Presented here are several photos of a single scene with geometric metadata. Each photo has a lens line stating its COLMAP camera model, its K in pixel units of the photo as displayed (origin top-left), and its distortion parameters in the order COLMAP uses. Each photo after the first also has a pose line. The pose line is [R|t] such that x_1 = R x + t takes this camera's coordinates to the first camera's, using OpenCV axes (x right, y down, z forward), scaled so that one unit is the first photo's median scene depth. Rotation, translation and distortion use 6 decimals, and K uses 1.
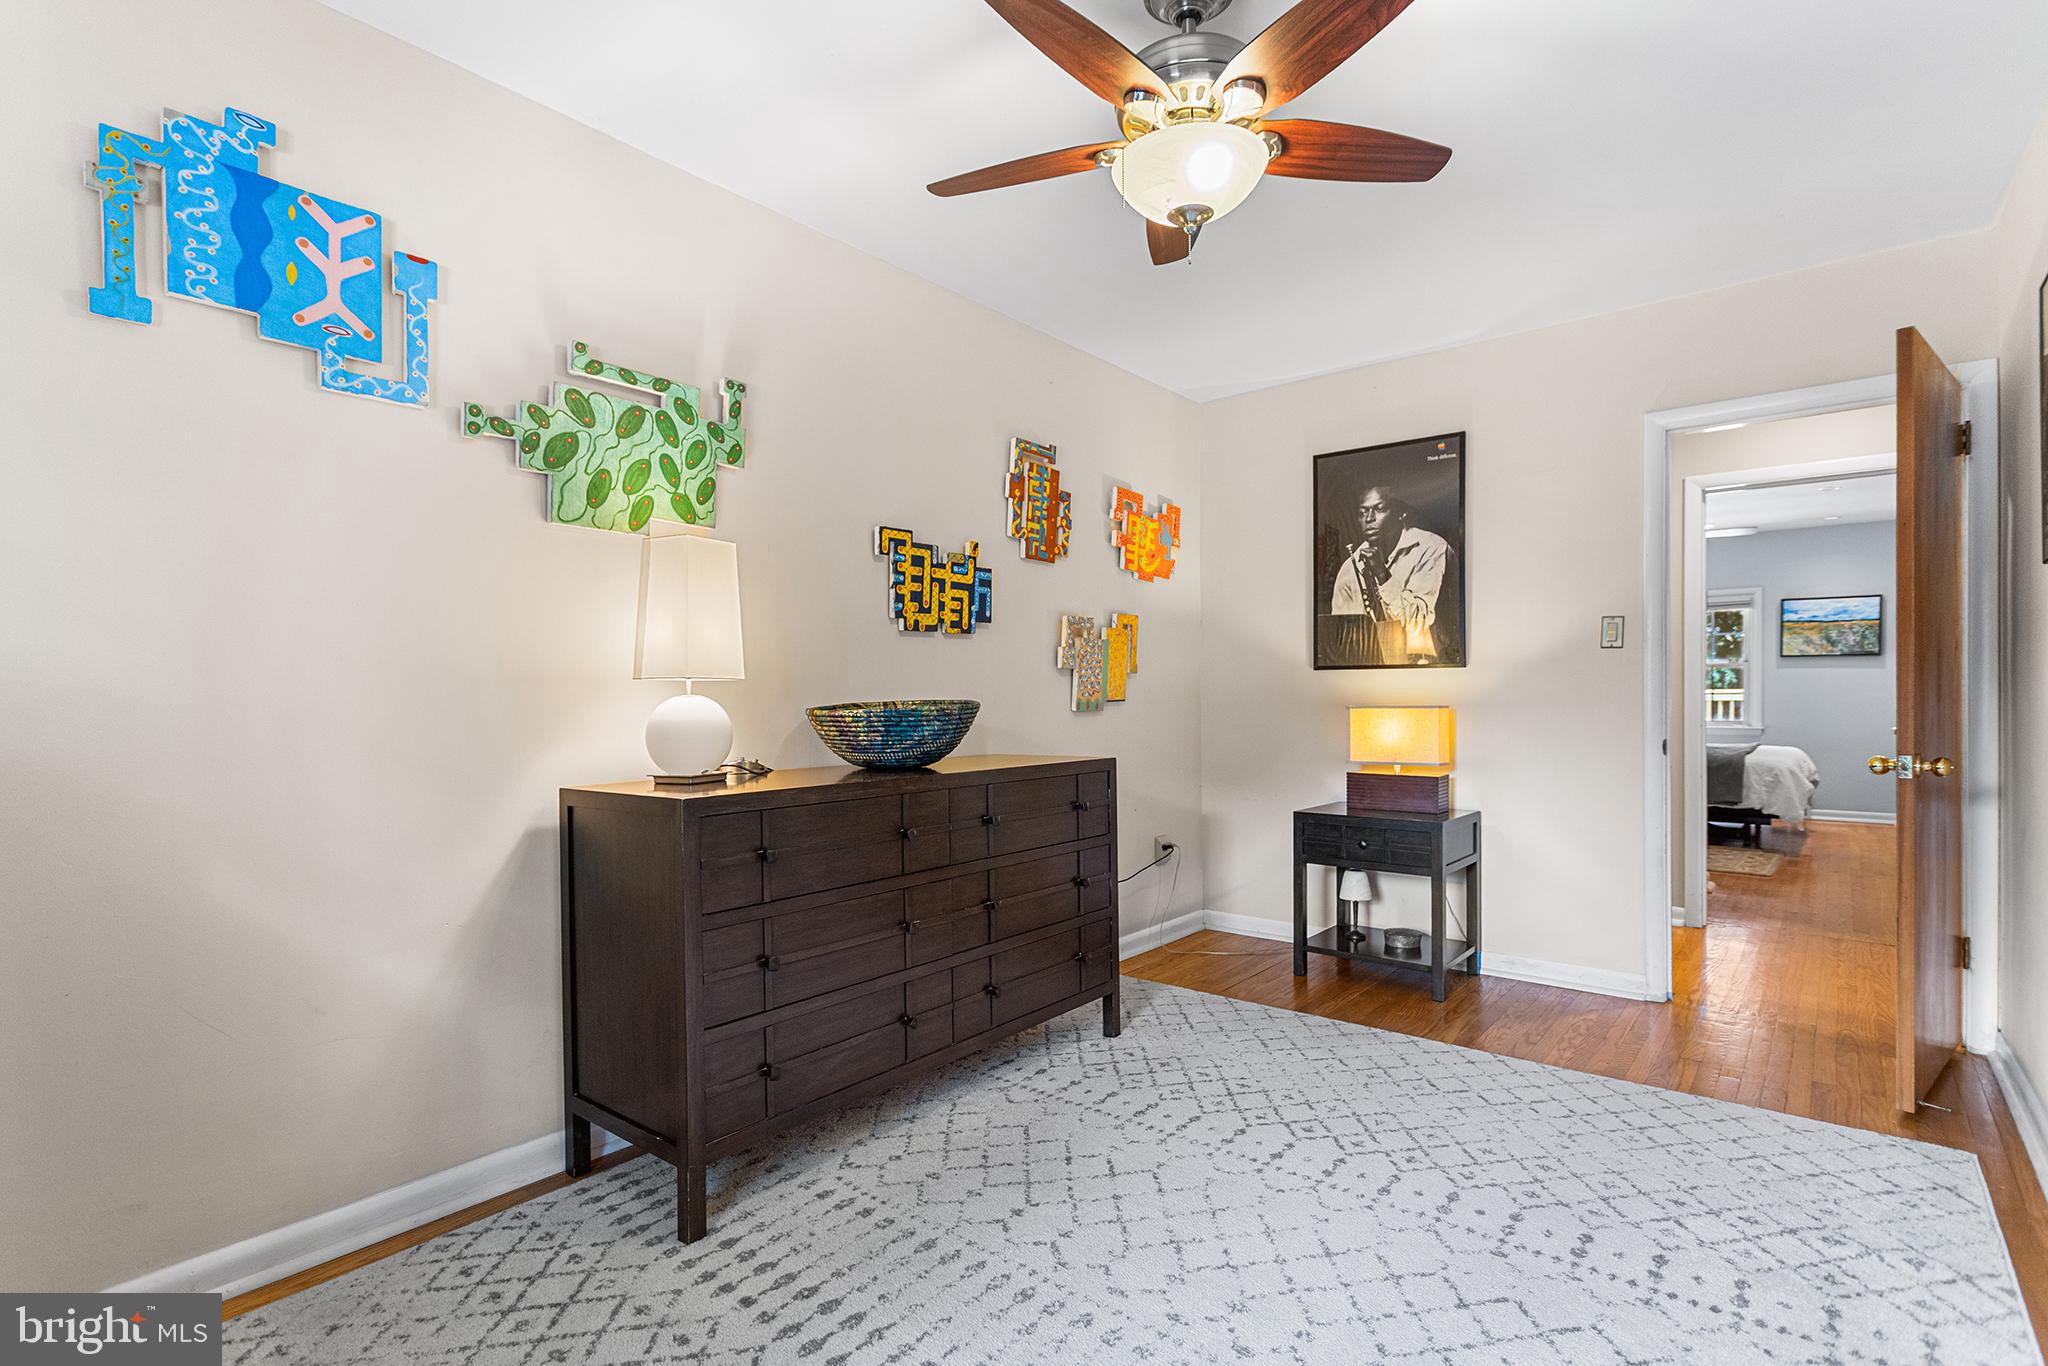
lens RADIAL K [[968.4, 0, 1033.1], [0, 968.4, 695.8], [0, 0, 1]] dist [0.003897, 0.000899]
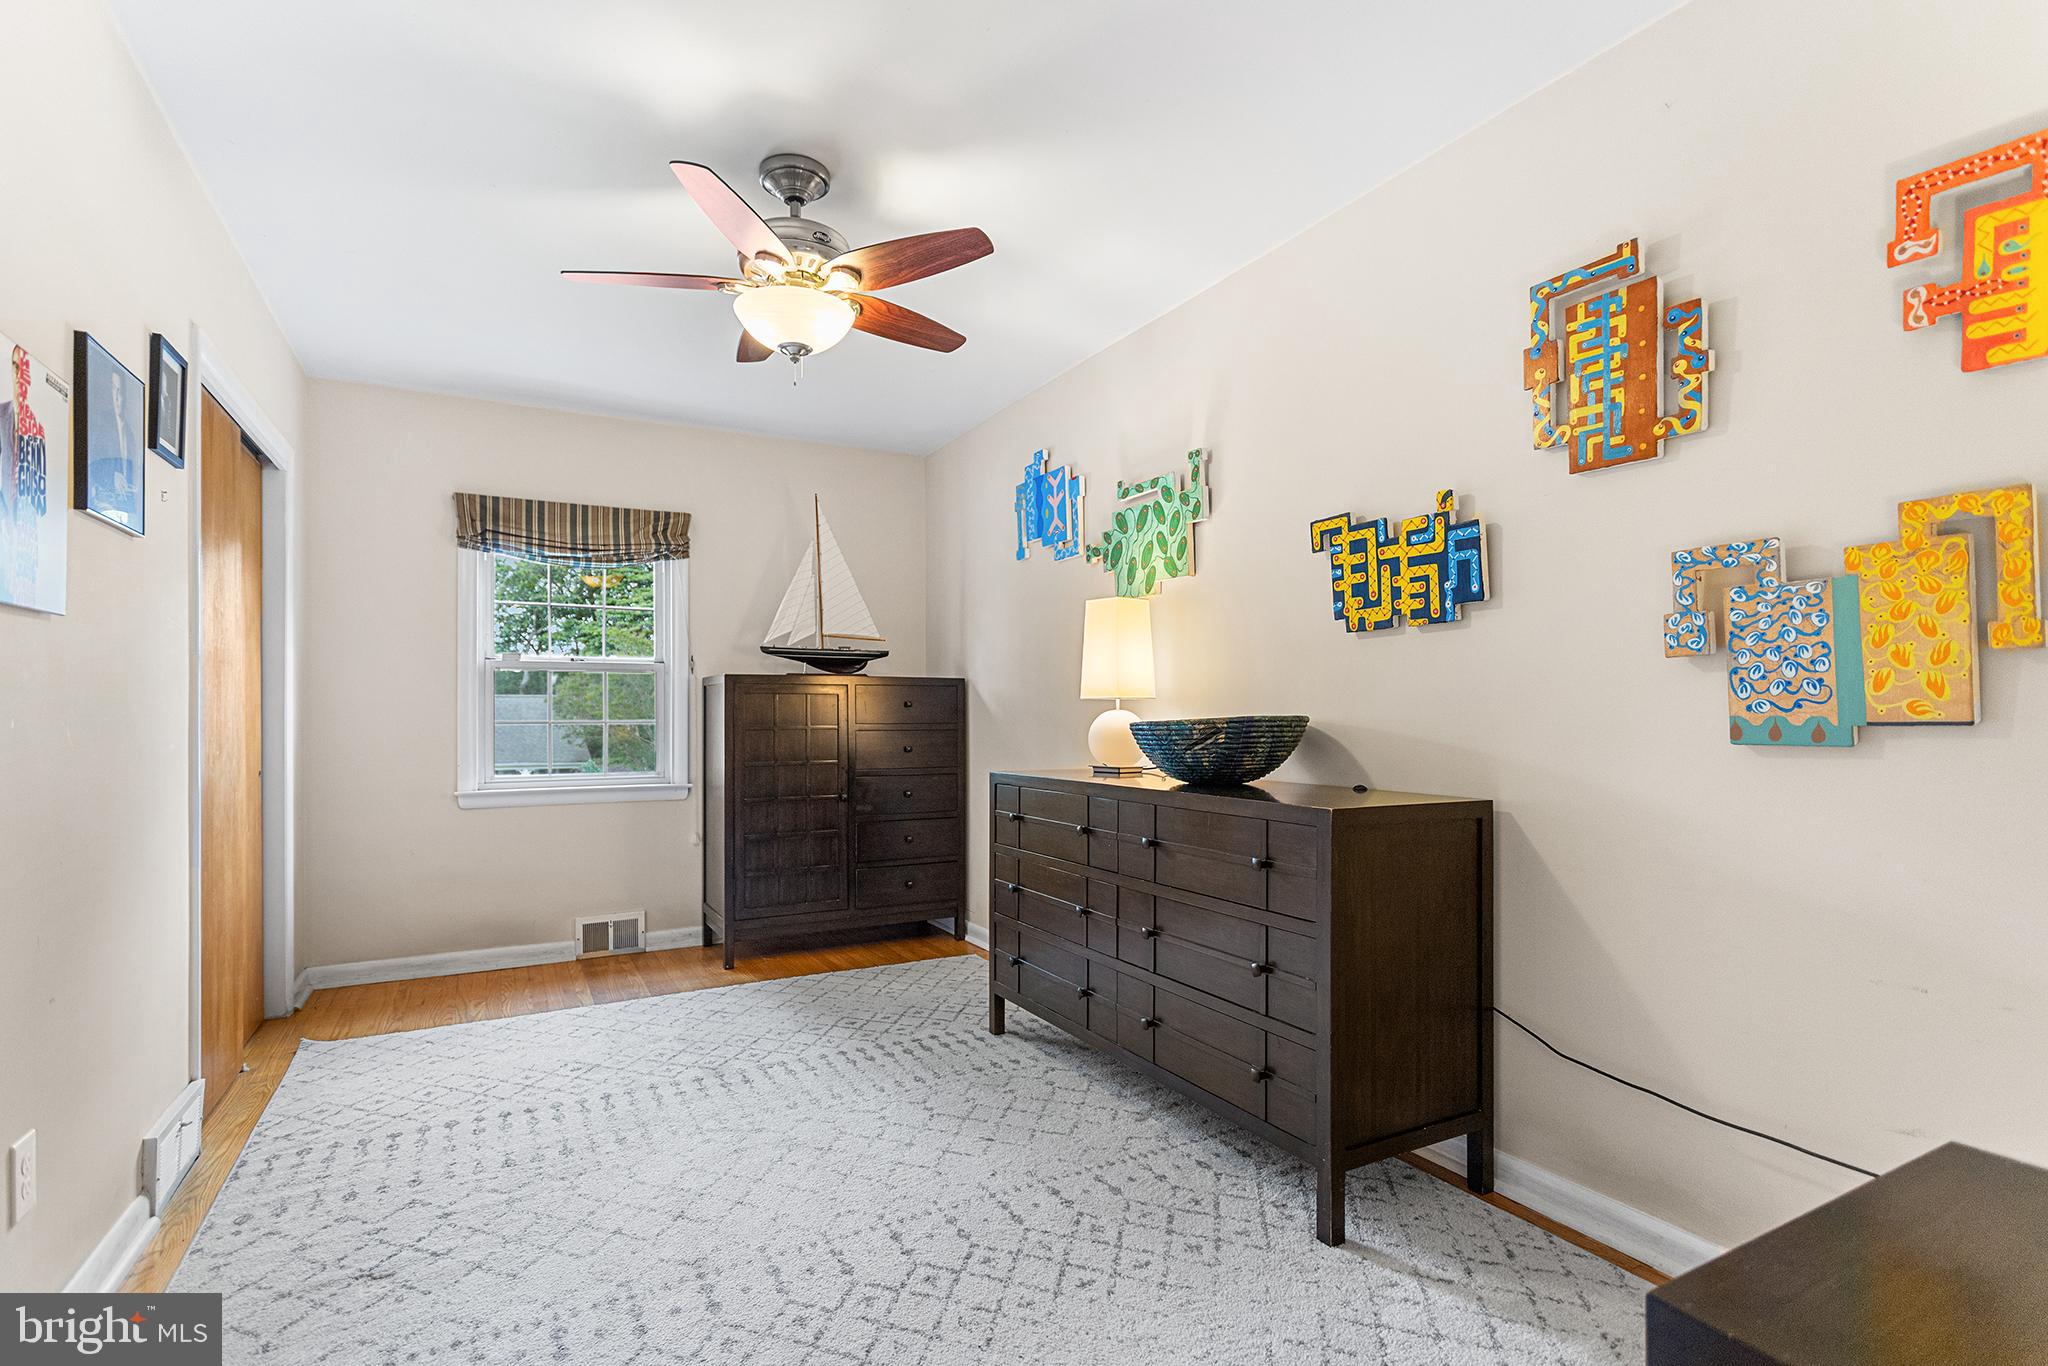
lens RADIAL K [[968.4, 0, 1033.1], [0, 968.4, 695.8], [0, 0, 1]] dist [0.003897, 0.000899]
pose [[-0.359164, -0.006267, -0.933253, 0.888692], [0.006071, 0.999941, -0.009051, -0.007804], [0.933255, -0.008917, -0.359105, 1.236457]]
